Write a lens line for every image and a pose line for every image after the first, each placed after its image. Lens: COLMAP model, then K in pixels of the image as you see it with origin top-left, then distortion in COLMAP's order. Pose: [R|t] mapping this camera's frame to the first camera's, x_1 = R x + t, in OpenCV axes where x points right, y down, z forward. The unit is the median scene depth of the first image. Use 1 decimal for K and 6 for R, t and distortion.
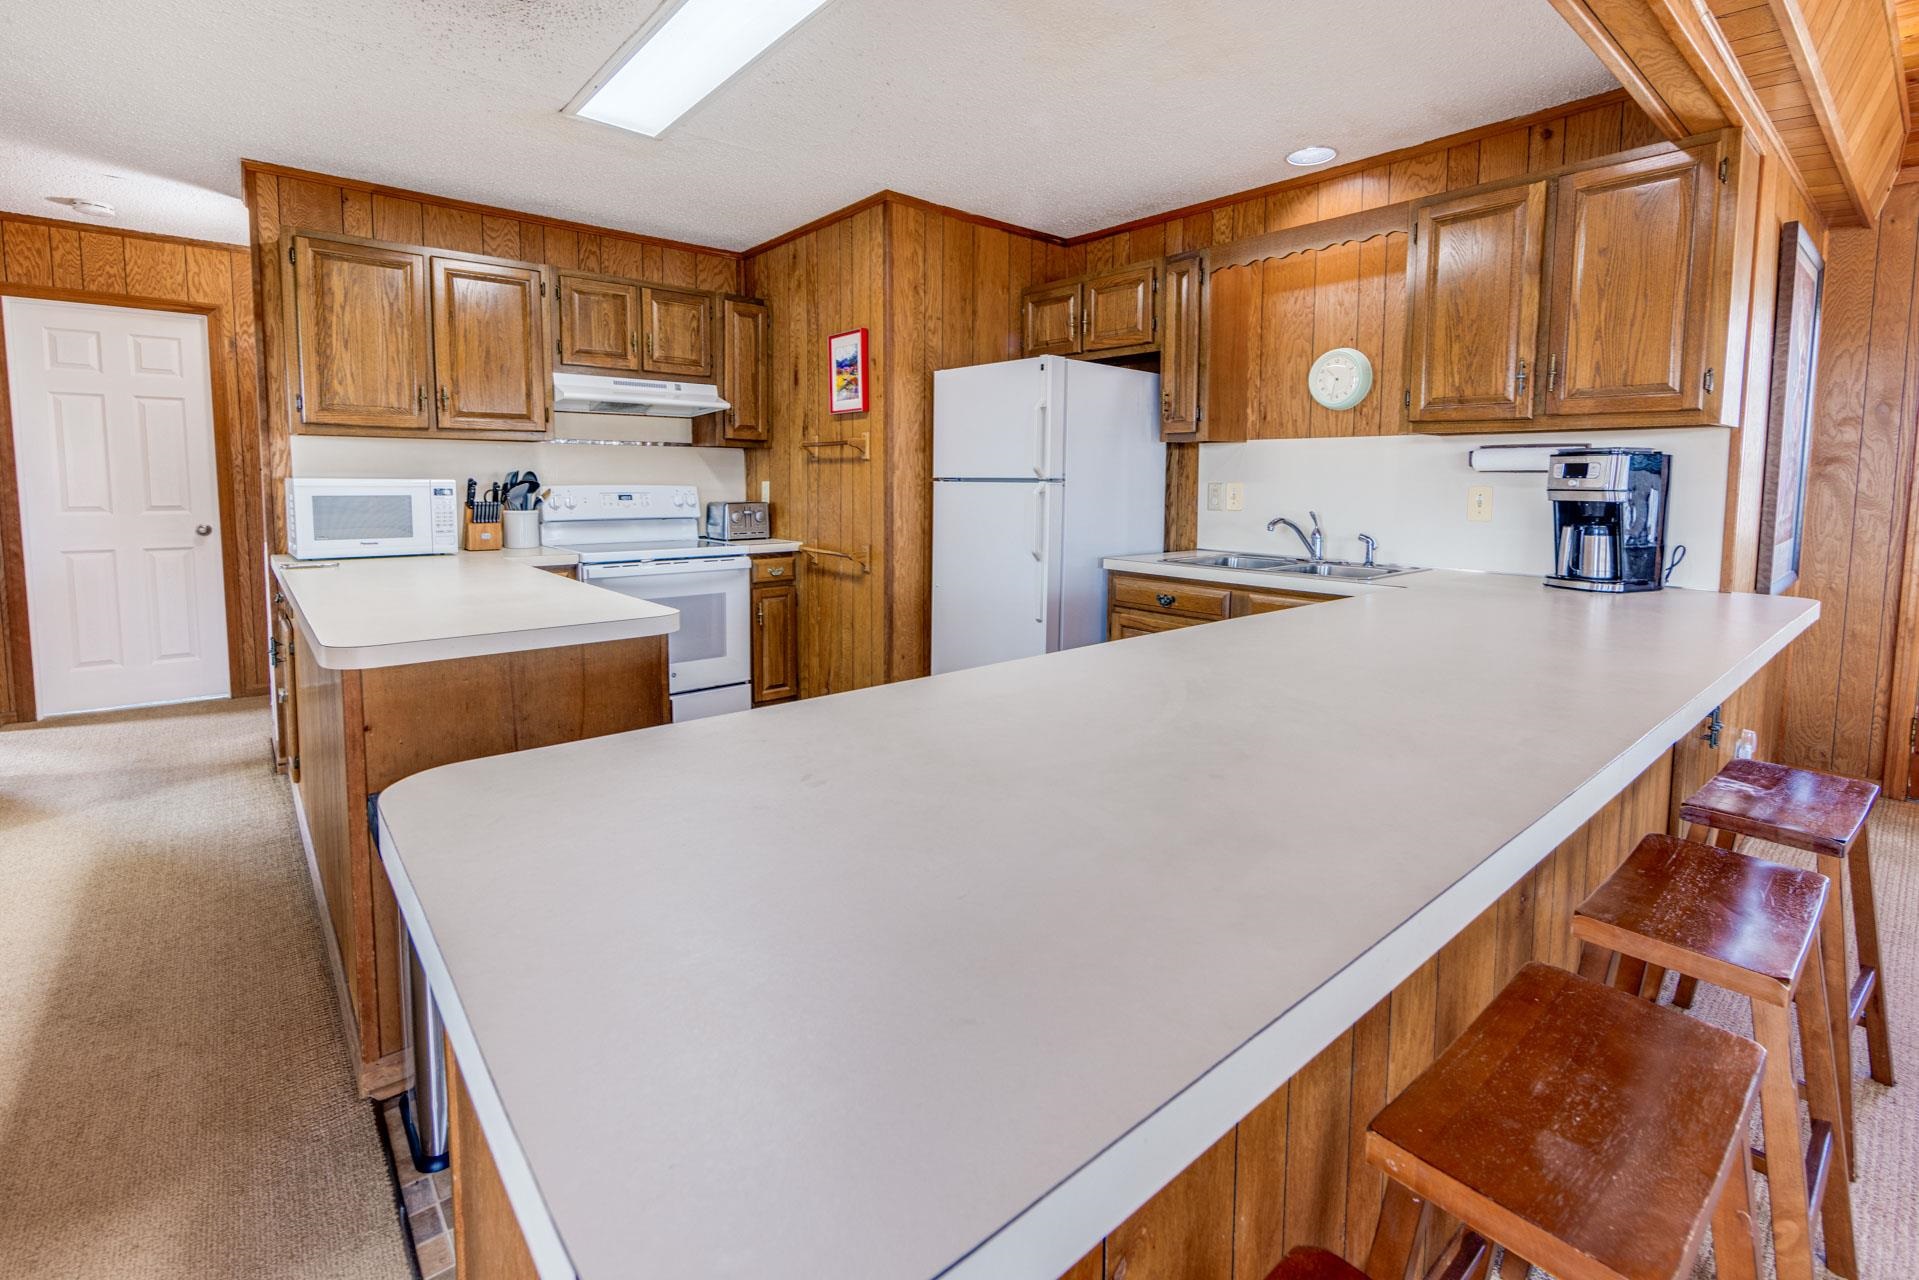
lens RADIAL K [[860.7, 0, 980.6], [0, 860.7, 548.8], [0, 0, 1]] dist [-0.004026, -0.000427]
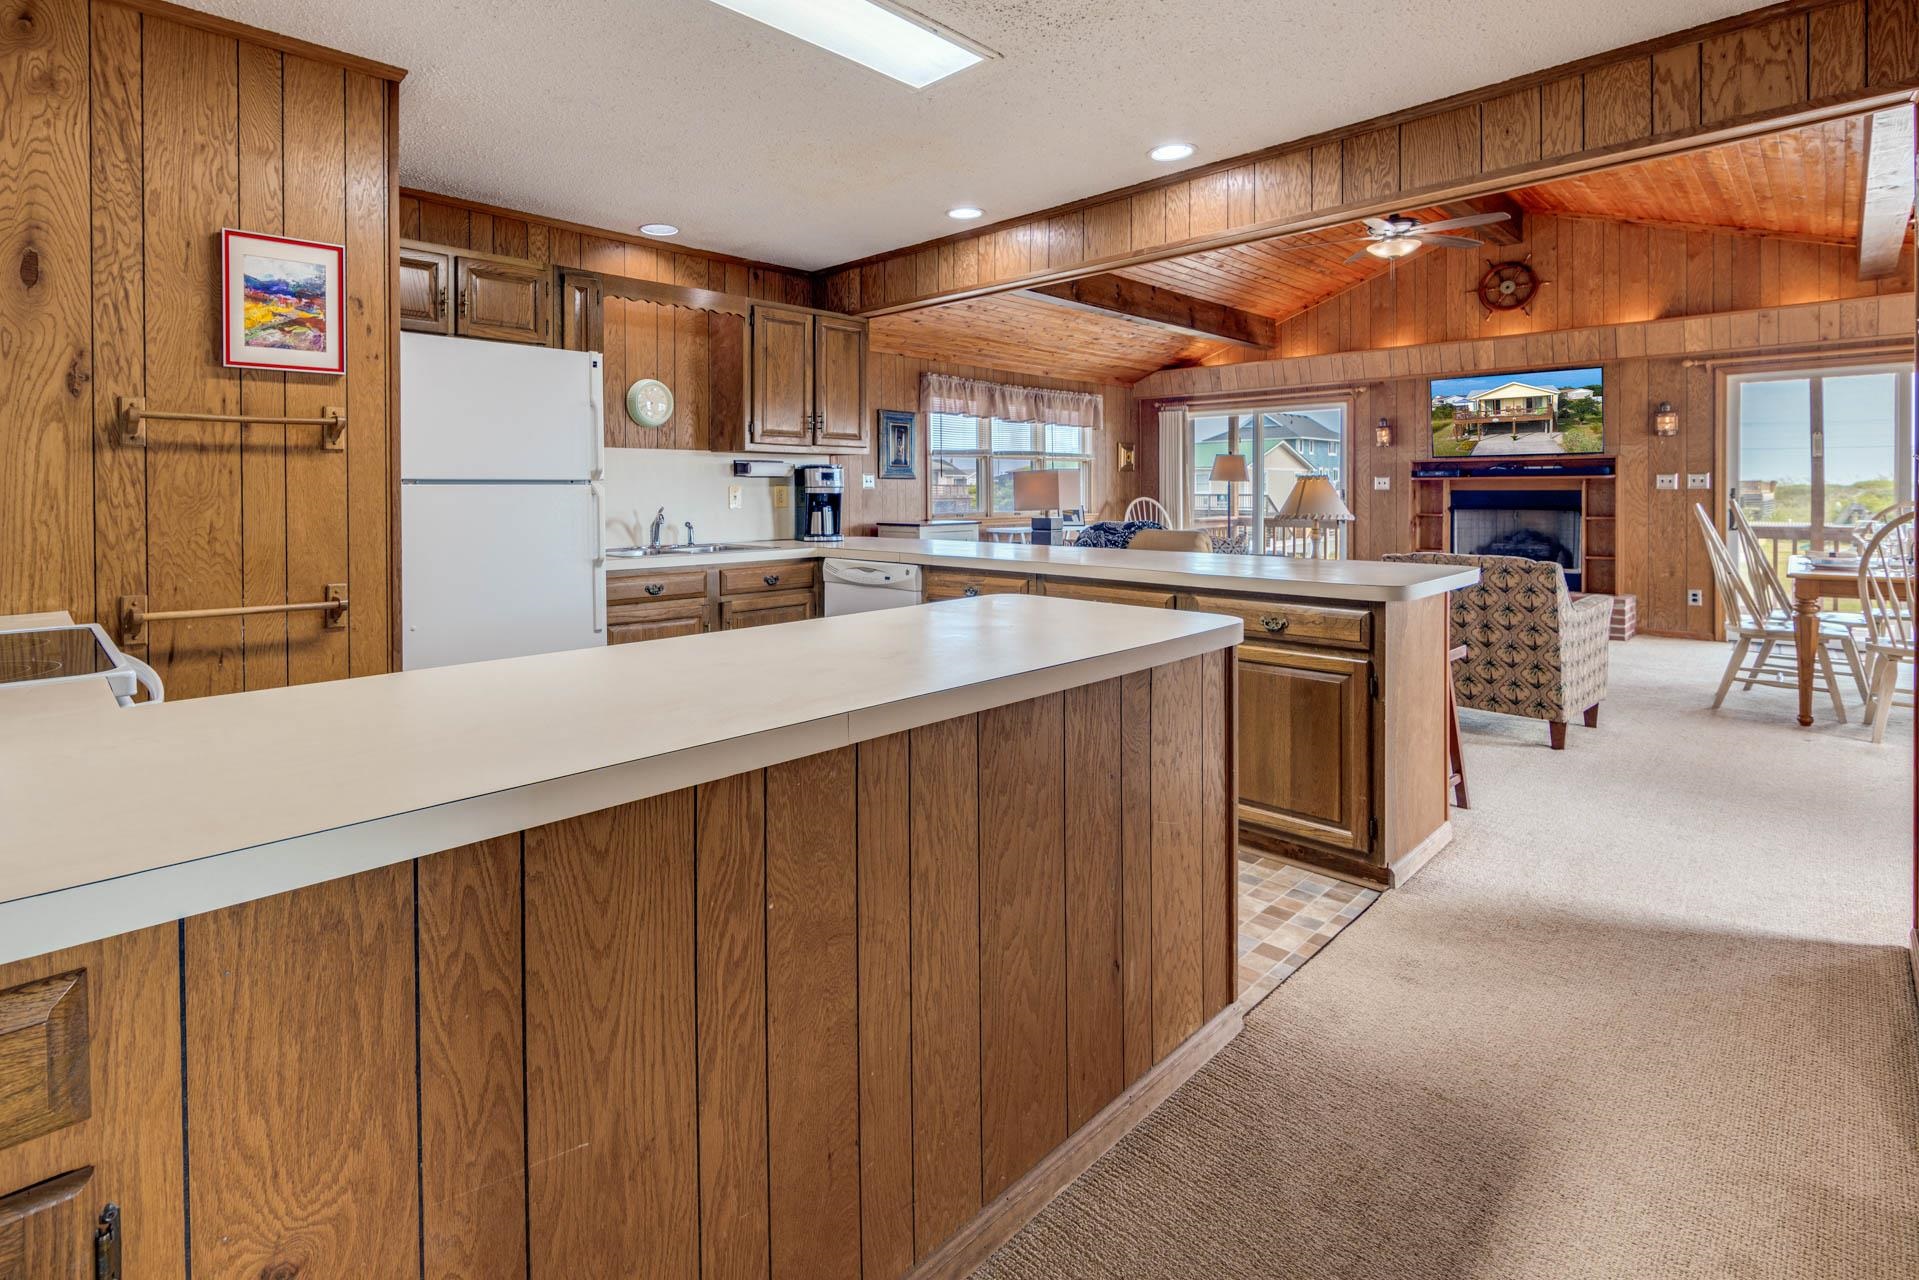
lens RADIAL K [[915.2, 0, 864.6], [0, 915.2, 499.3], [0, 0, 1]] dist [0.000832, -0.001134]
pose [[-0.034612, -0.016394, 0.999266, -0.852815], [0.086490, 0.996065, 0.019338, -0.048741], [-0.995651, 0.087096, -0.033058, 0.661886]]
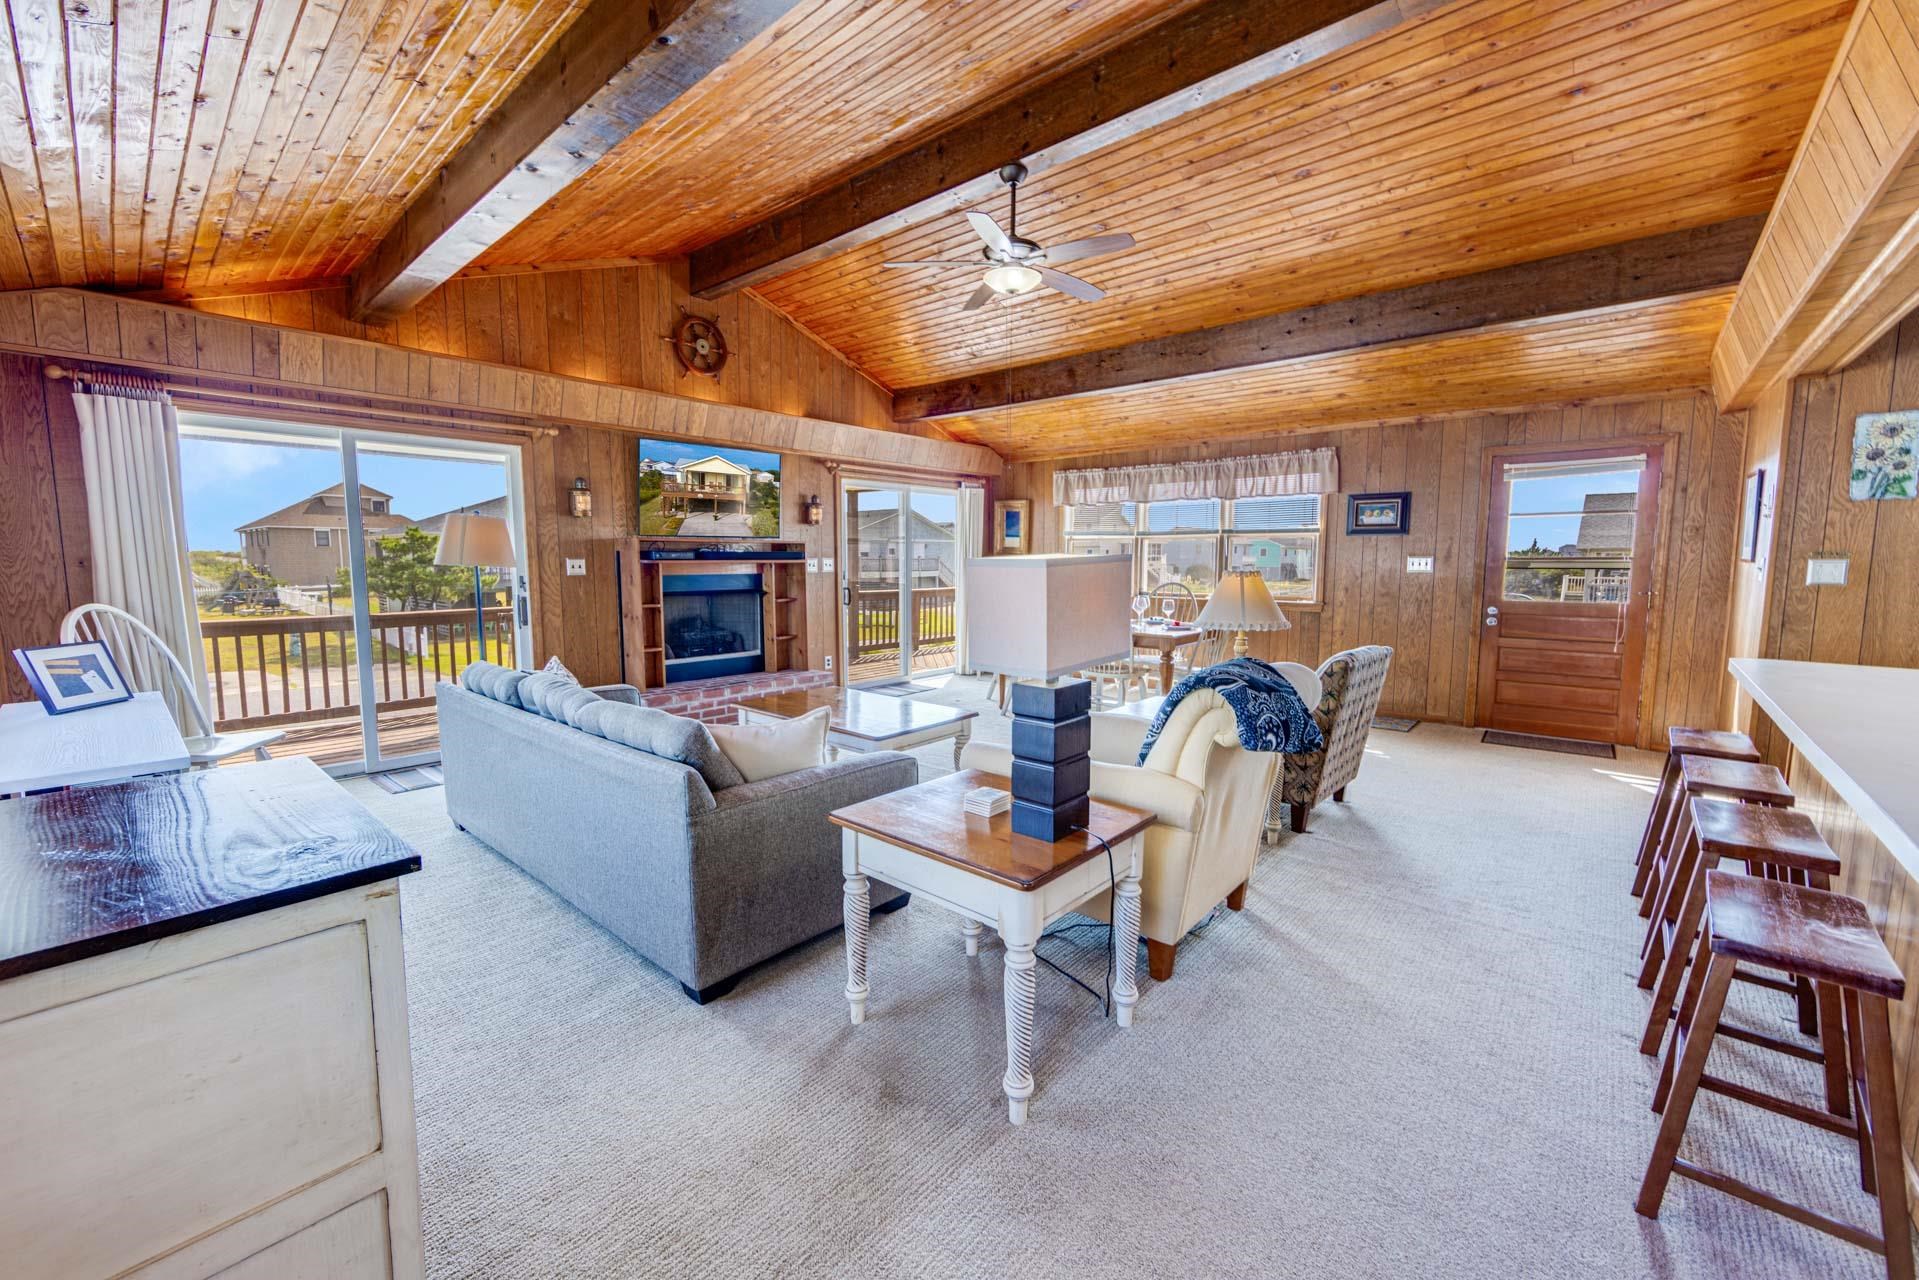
lens RADIAL K [[751.8, 0, 959.3], [0, 751.8, 628.7], [0, 0, 1]] dist [-0.003250, 0.000342]
pose [[-0.991309, 0.003571, -0.131505, 0.912566], [-0.019773, 0.984231, 0.175780, -0.077465], [0.130059, 0.176852, -0.975606, 0.757026]]
